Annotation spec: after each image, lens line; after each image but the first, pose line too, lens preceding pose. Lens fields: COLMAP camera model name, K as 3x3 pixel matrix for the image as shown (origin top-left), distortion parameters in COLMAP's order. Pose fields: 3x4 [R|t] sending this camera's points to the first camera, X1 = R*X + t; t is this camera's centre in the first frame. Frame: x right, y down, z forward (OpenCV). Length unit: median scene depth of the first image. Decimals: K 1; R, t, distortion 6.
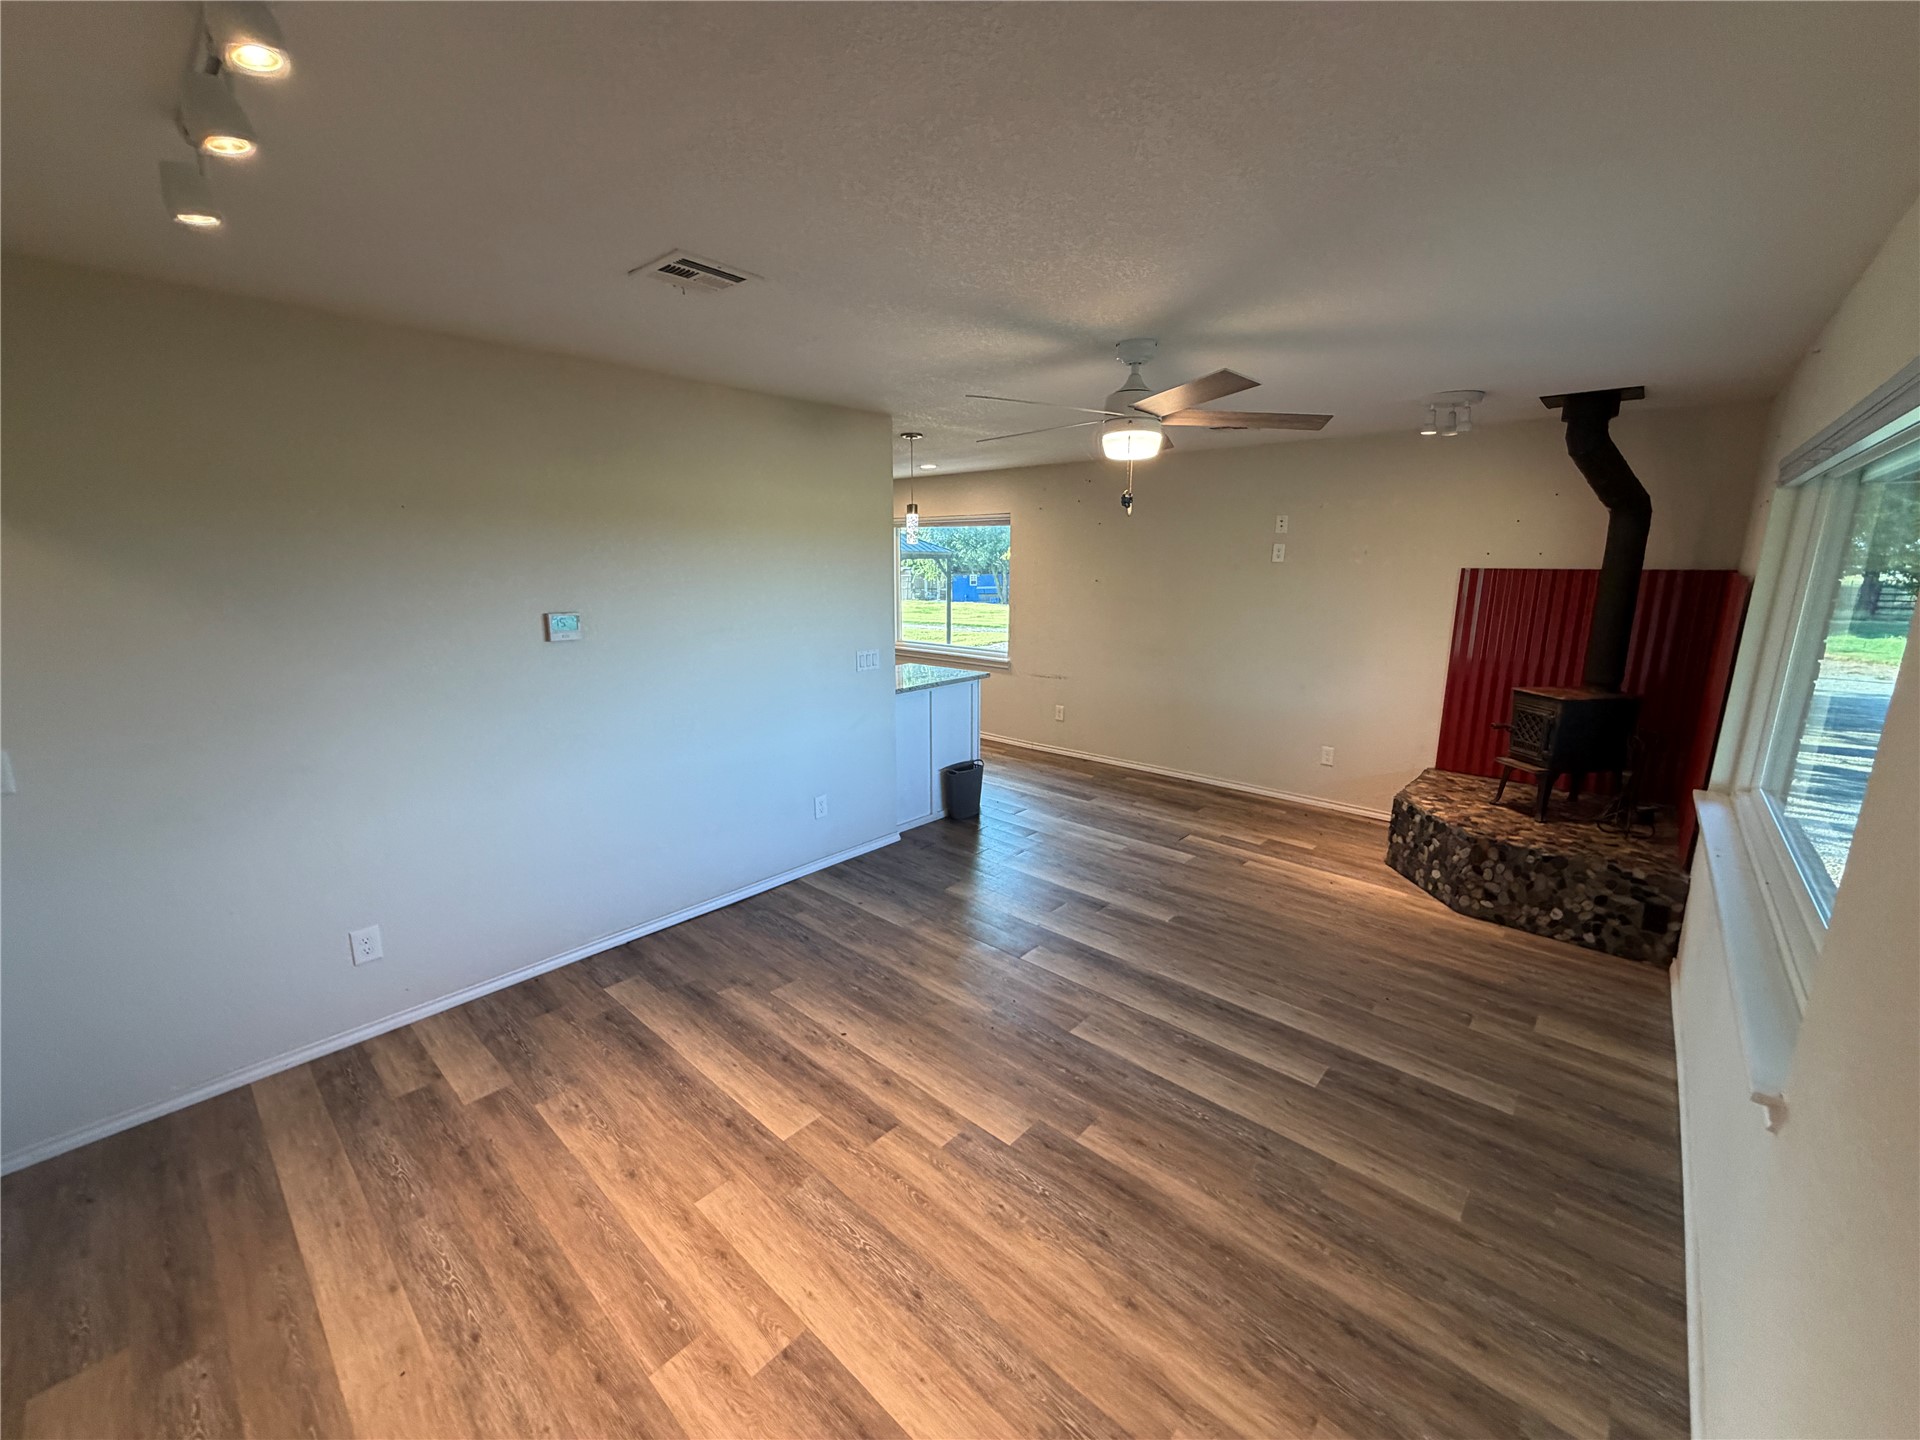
lens RADIAL K [[768.6, 0, 959.8], [0, 768.6, 730.8], [0, 0, 1]] dist [-0.001241, 0.000935]
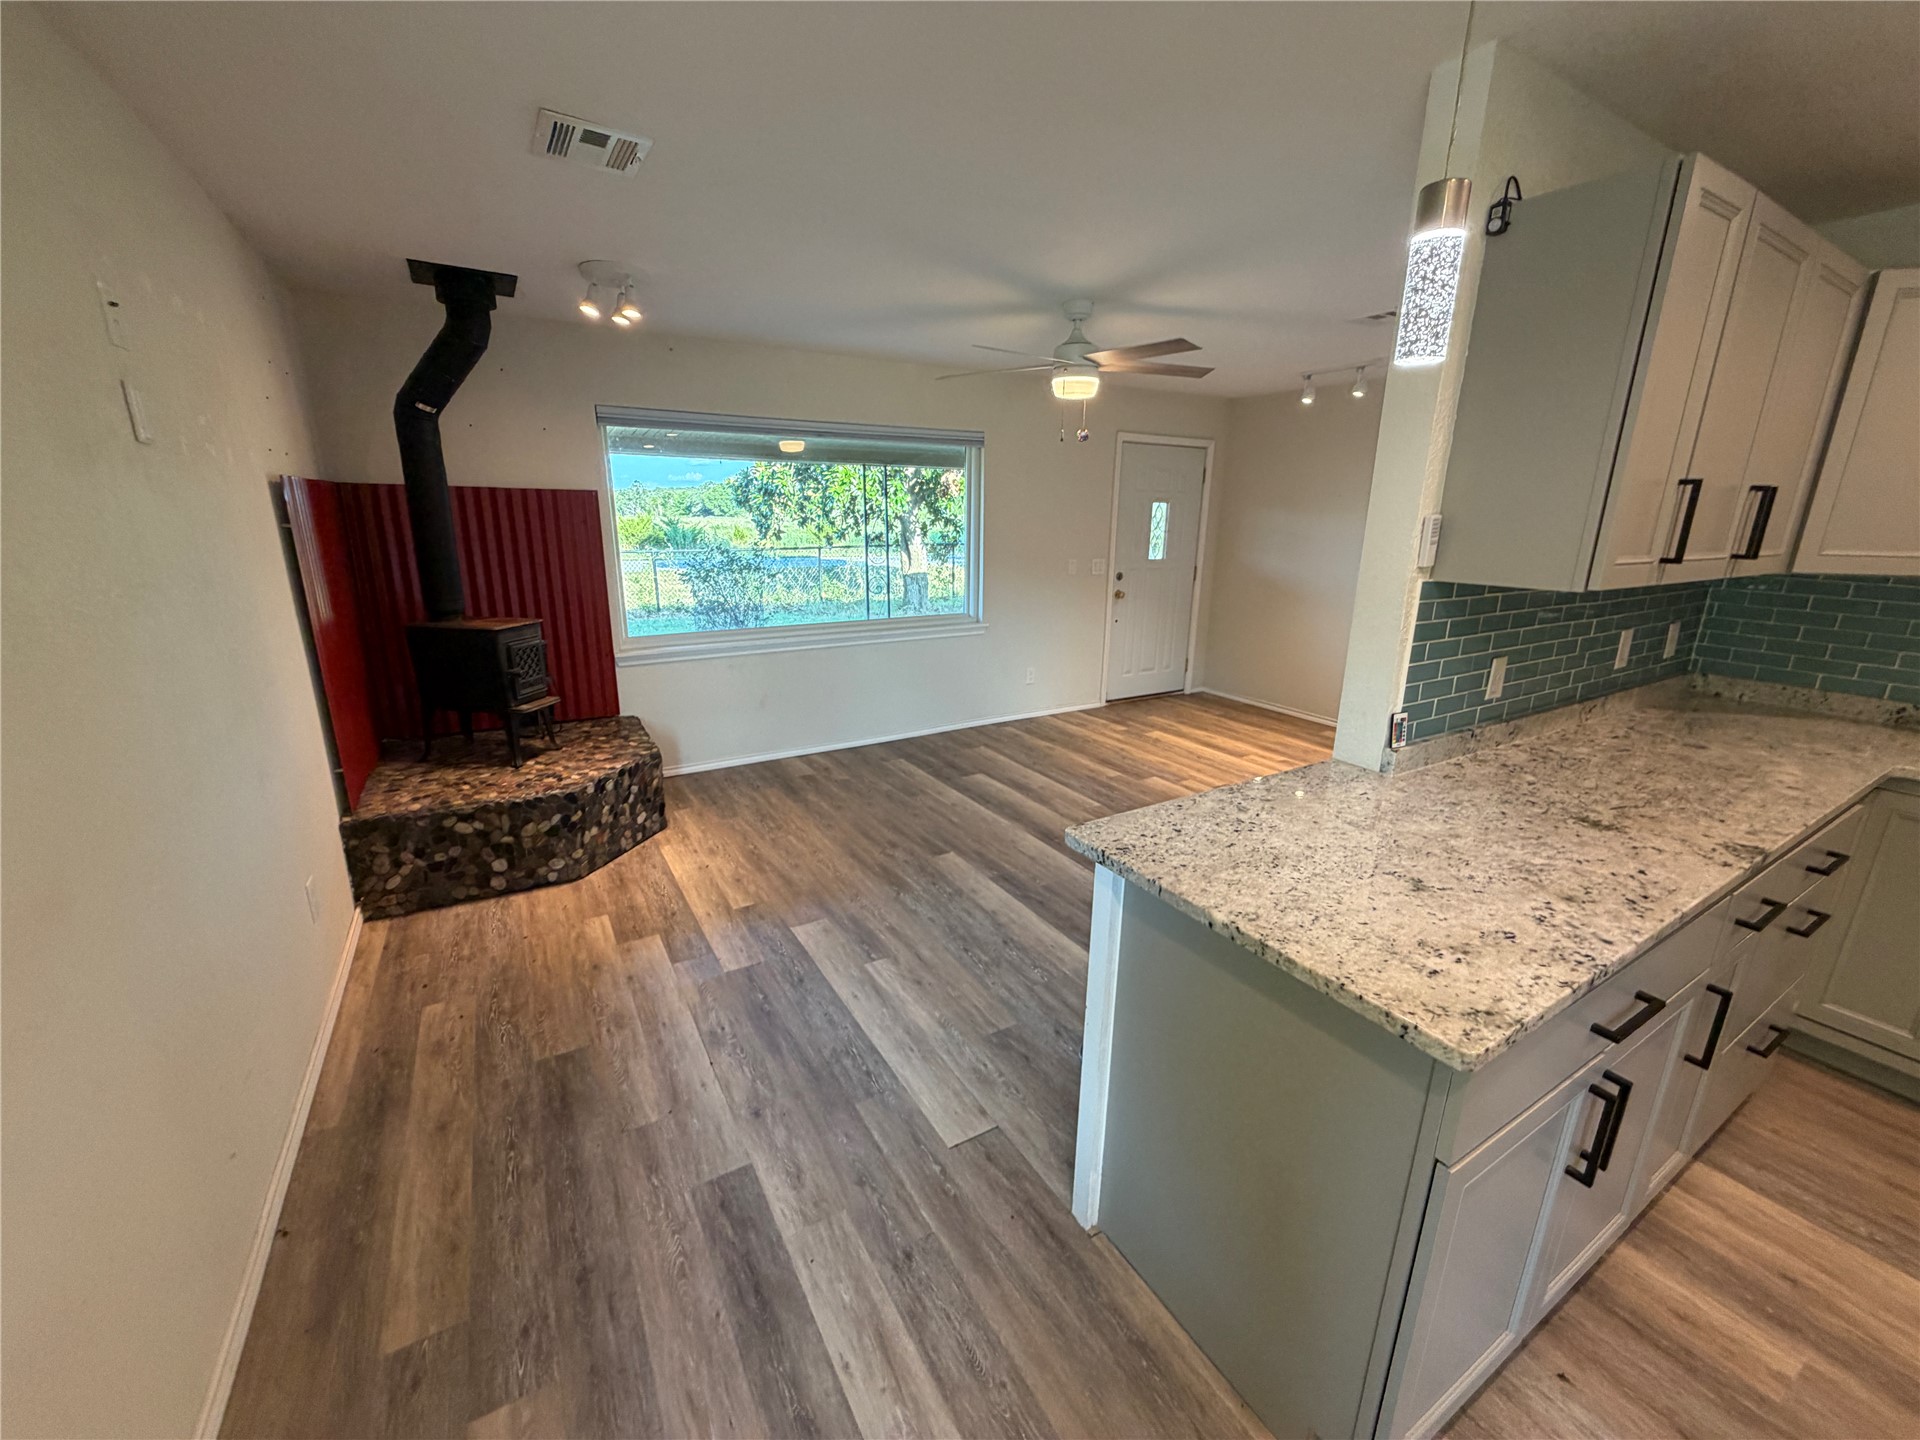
lens RADIAL K [[768.6, 0, 952.6], [0, 768.6, 714.7], [0, 0, 1]] dist [-0.001241, 0.000935]
pose [[-0.951940, -0.091883, 0.292177, -0.002197], [0.054061, 0.888558, 0.455568, -0.356043], [-0.301475, 0.449469, -0.840887, 1.739102]]
